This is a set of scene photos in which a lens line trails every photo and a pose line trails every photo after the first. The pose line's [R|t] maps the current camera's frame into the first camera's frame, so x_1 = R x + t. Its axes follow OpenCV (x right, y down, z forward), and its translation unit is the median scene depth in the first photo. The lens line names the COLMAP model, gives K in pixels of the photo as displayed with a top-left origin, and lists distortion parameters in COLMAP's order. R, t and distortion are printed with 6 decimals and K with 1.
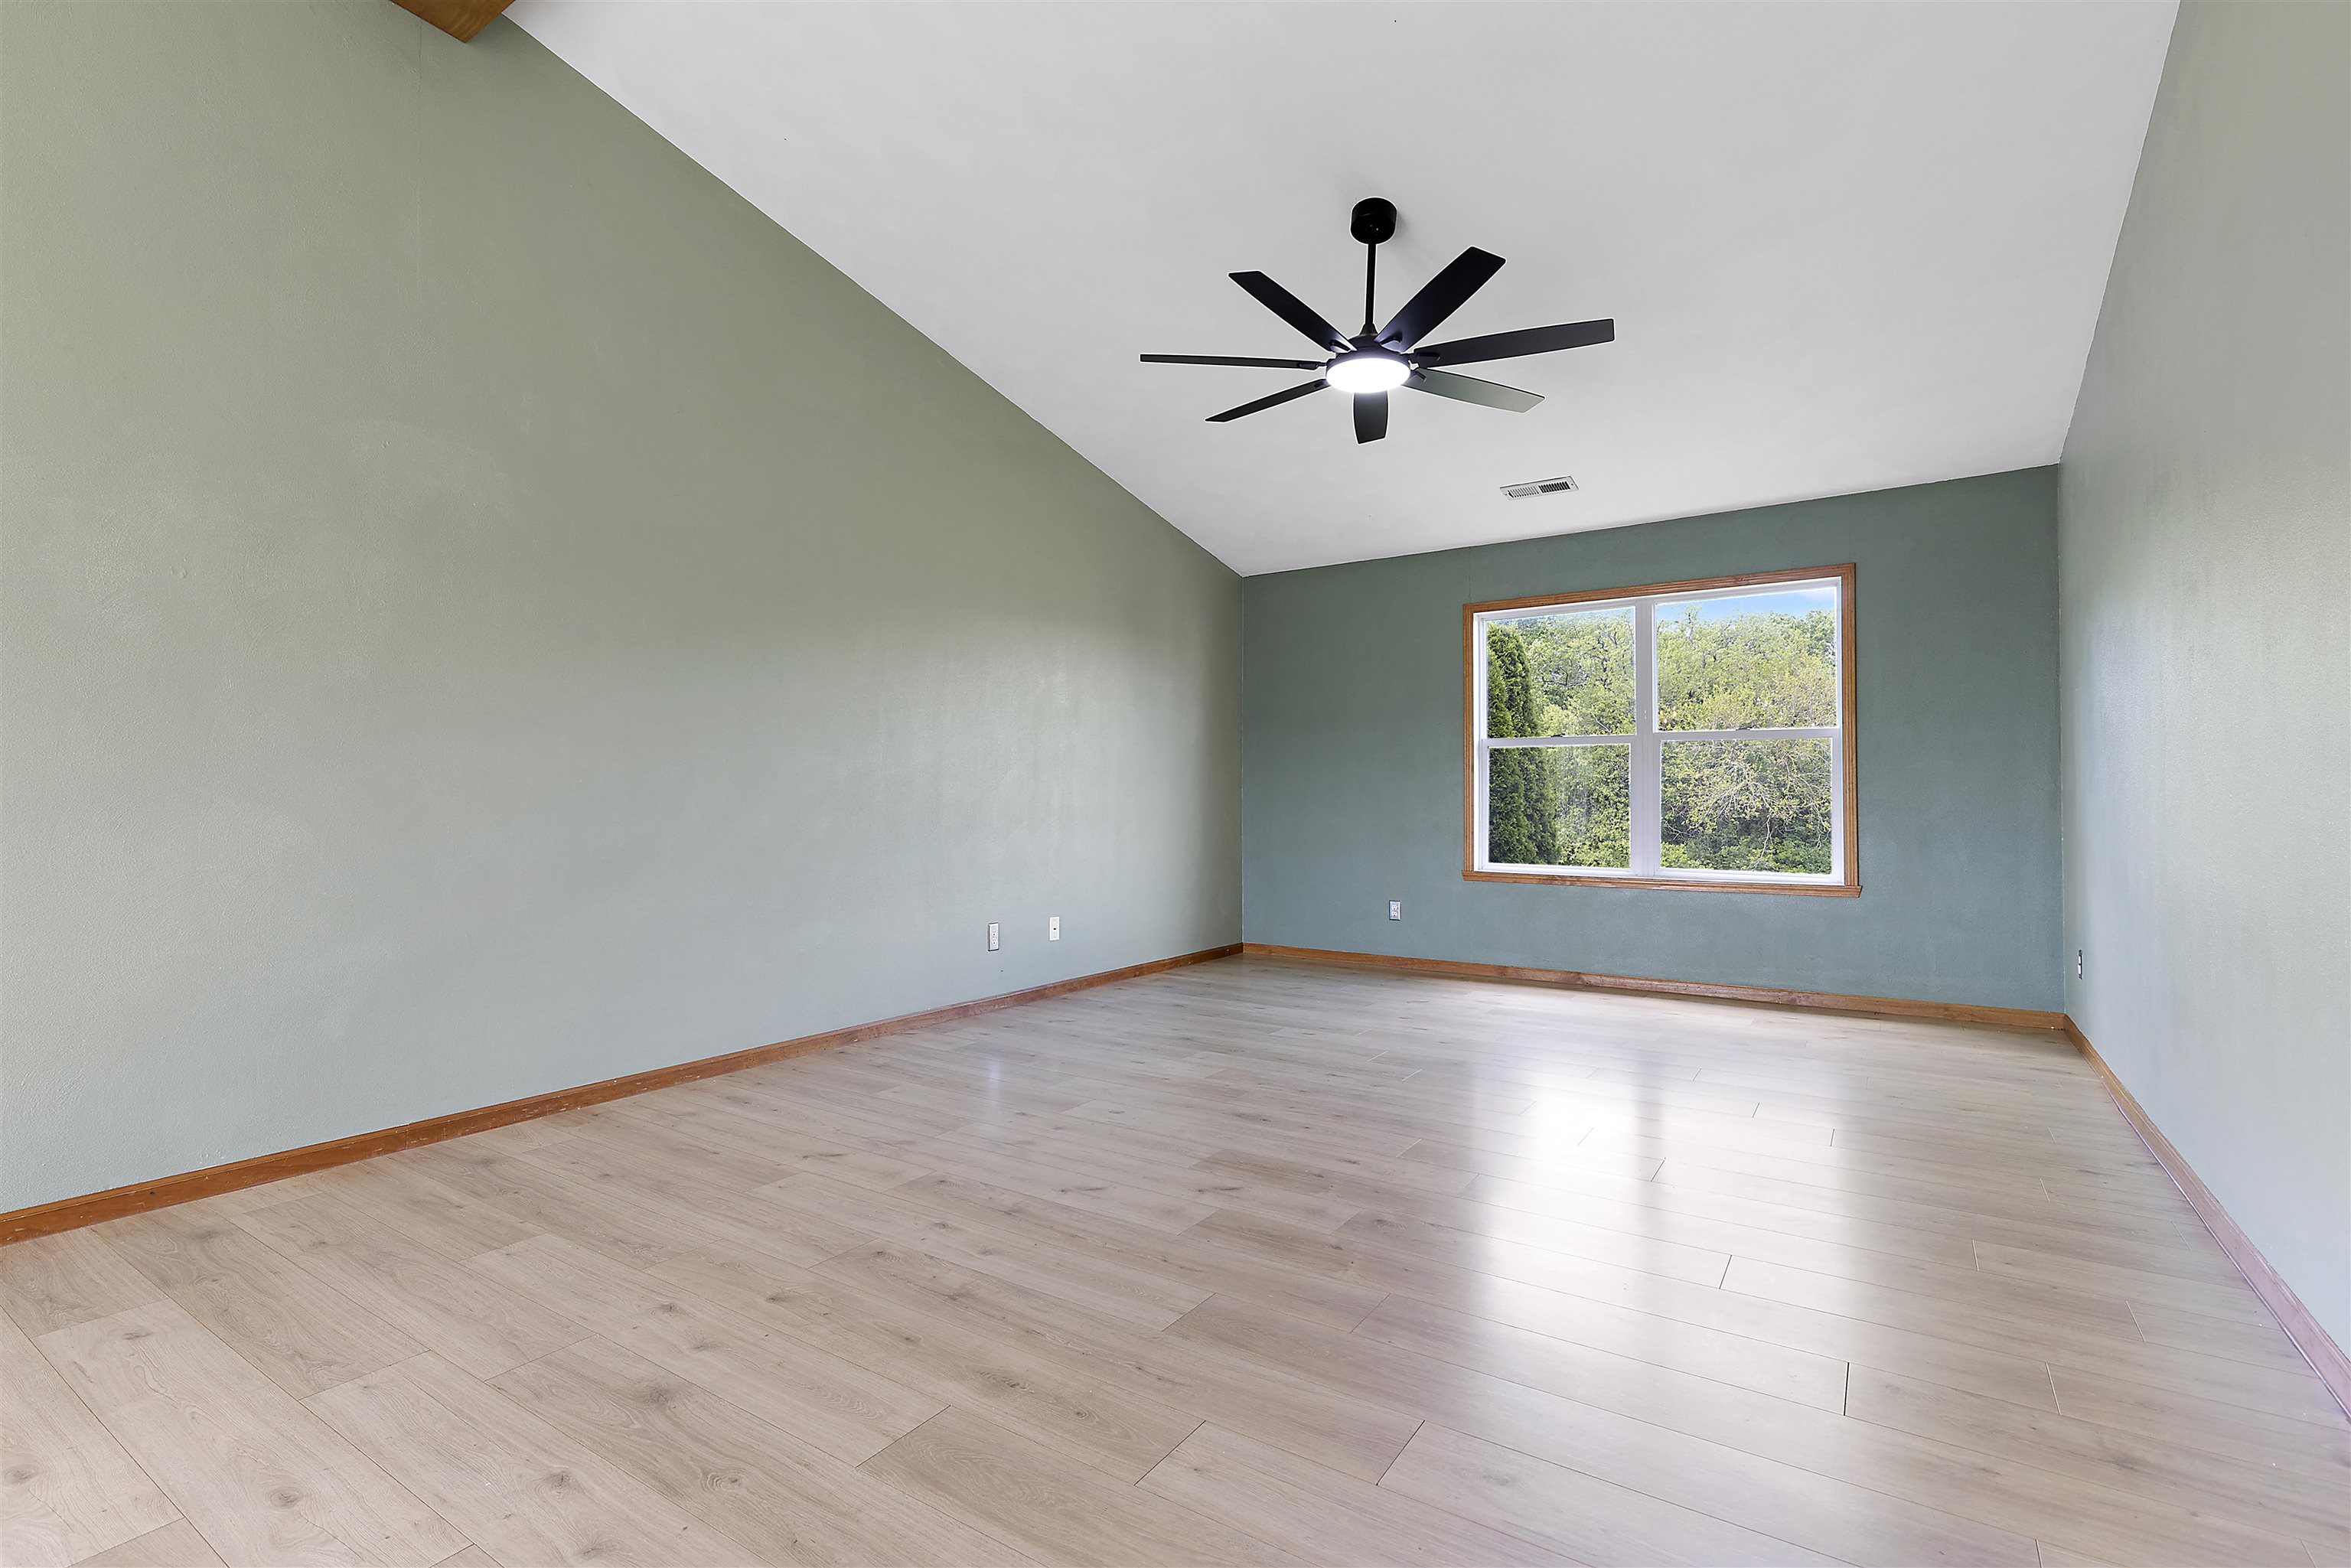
lens RADIAL K [[1061.6, 0, 1180.5], [0, 1061.6, 782.4], [0, 0, 1]] dist [0.002596, 0.000483]
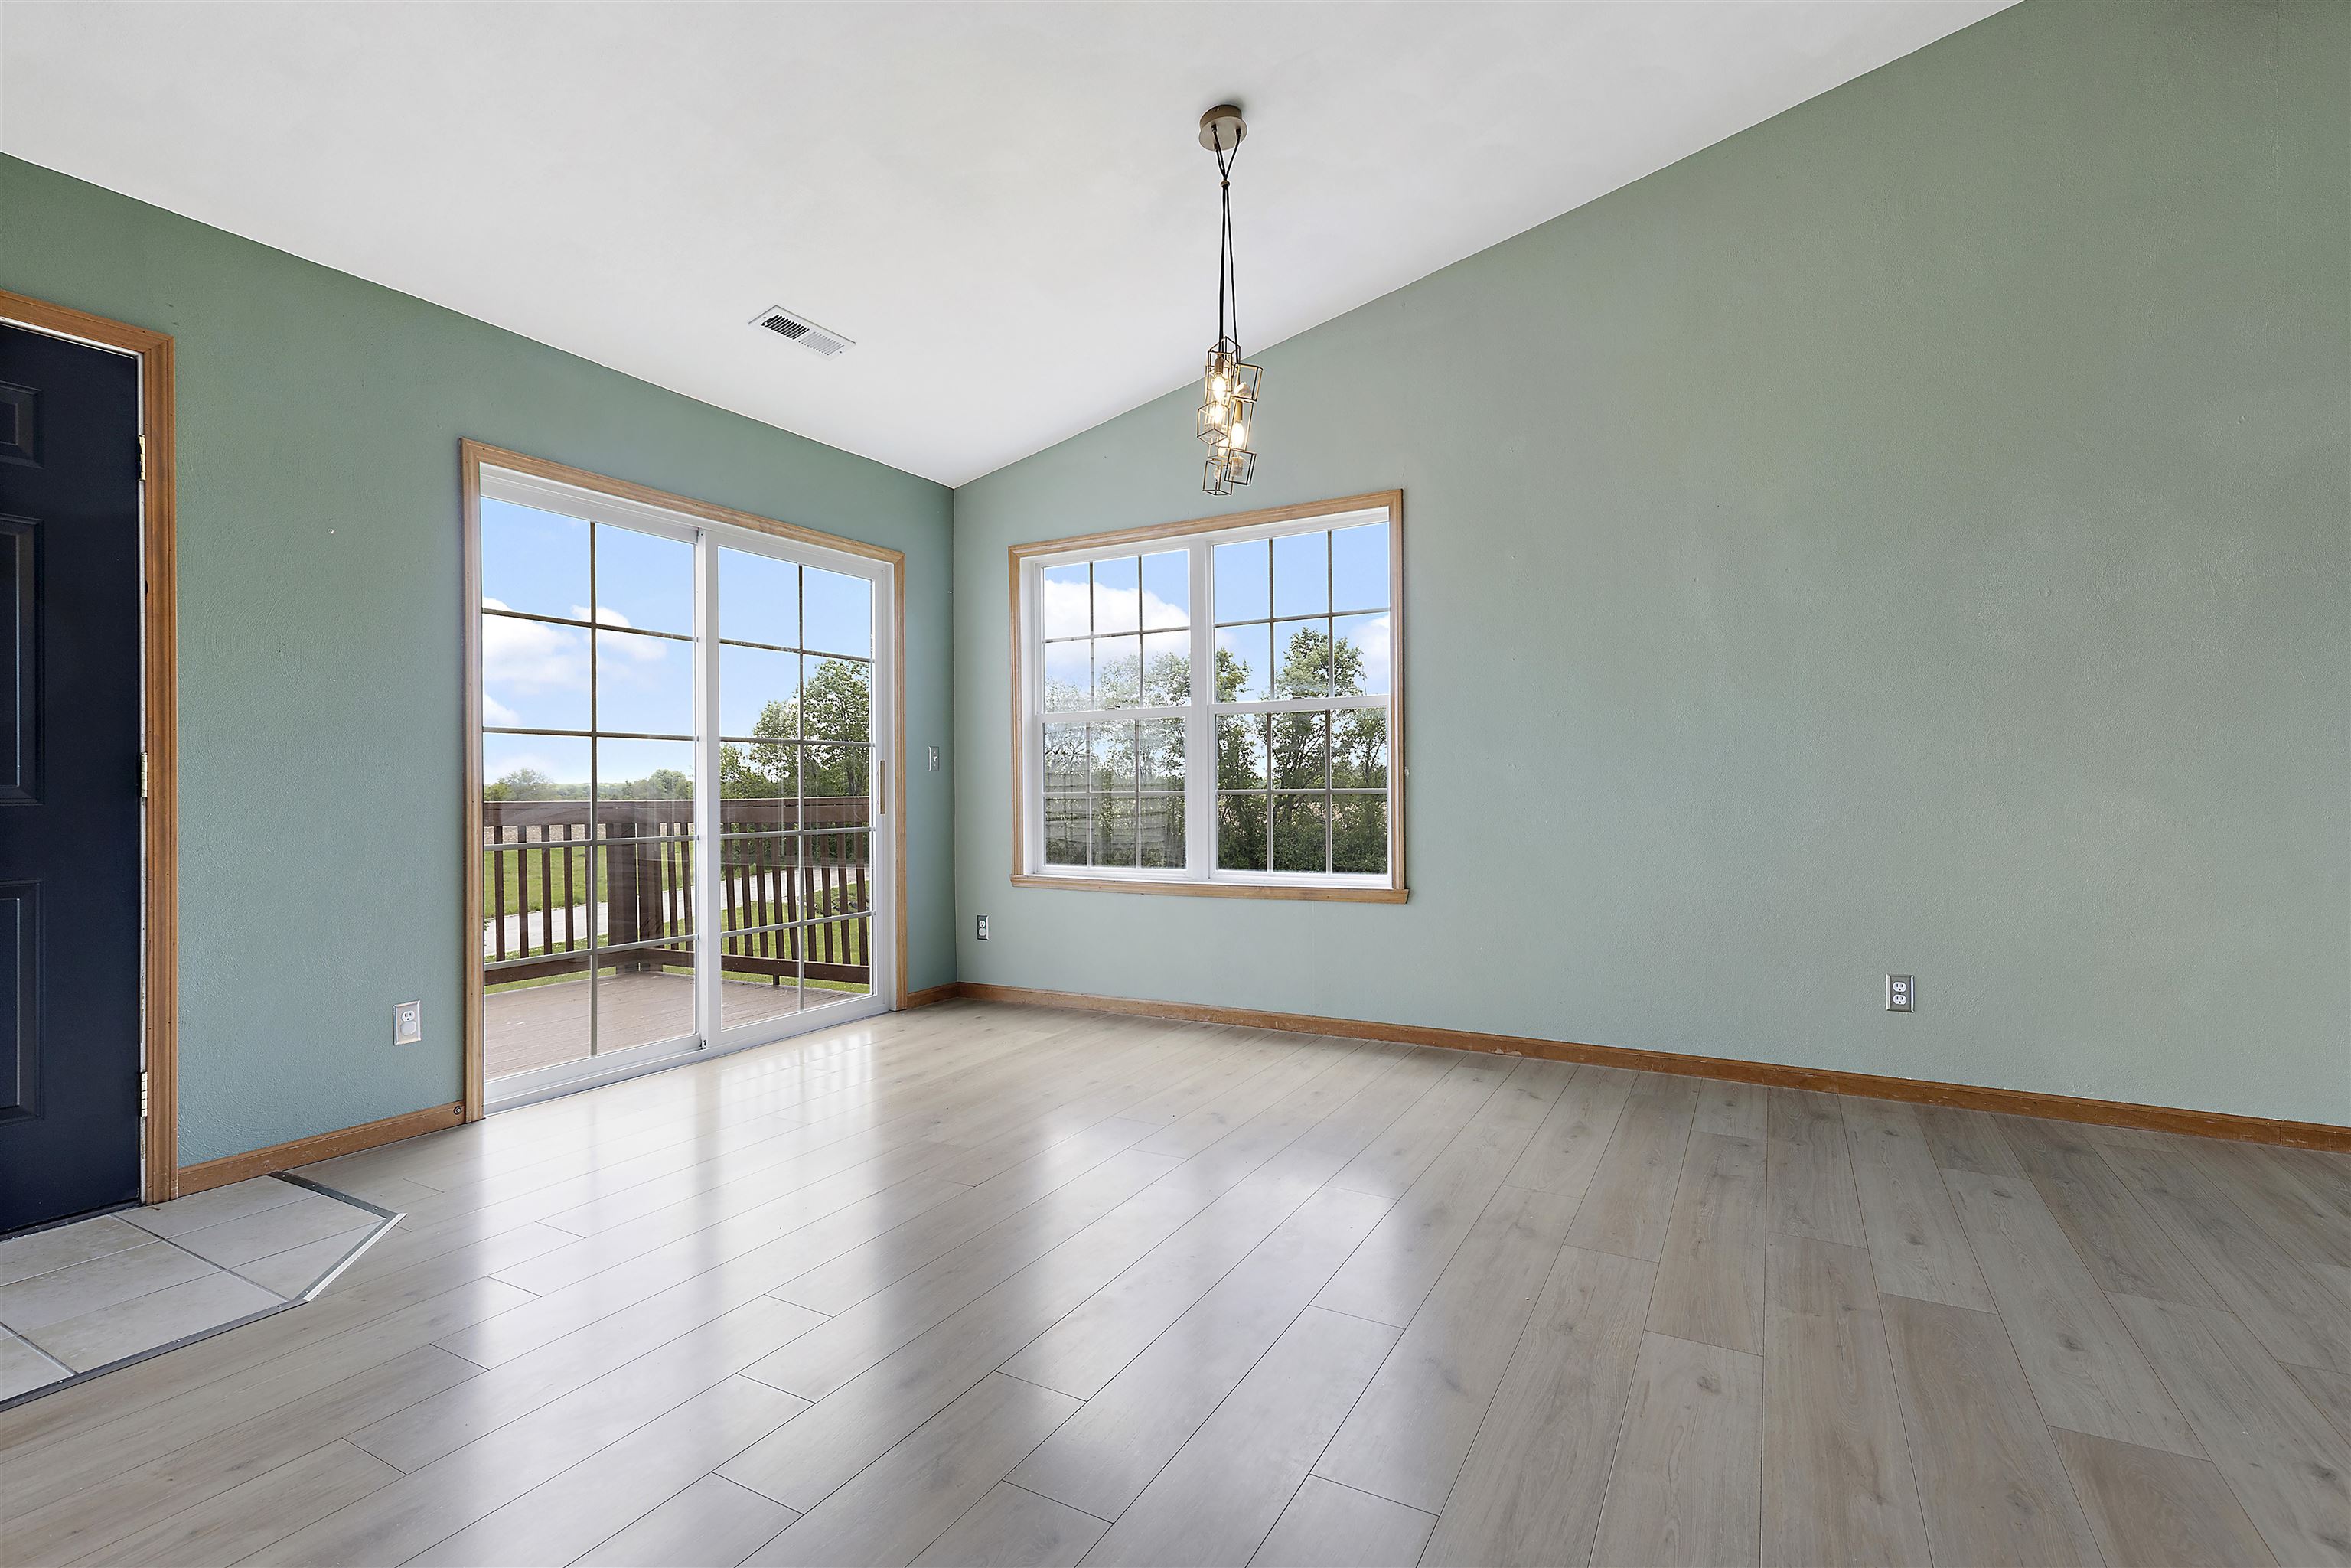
lens RADIAL K [[1061.6, 0, 1183.8], [0, 1061.6, 784.3], [0, 0, 1]] dist [0.002596, 0.000483]
pose [[0.079416, 0.002483, -0.996838, 0.224560], [0.017841, 0.999833, 0.003911, -0.004104], [0.996682, -0.018095, 0.079359, -0.085193]]
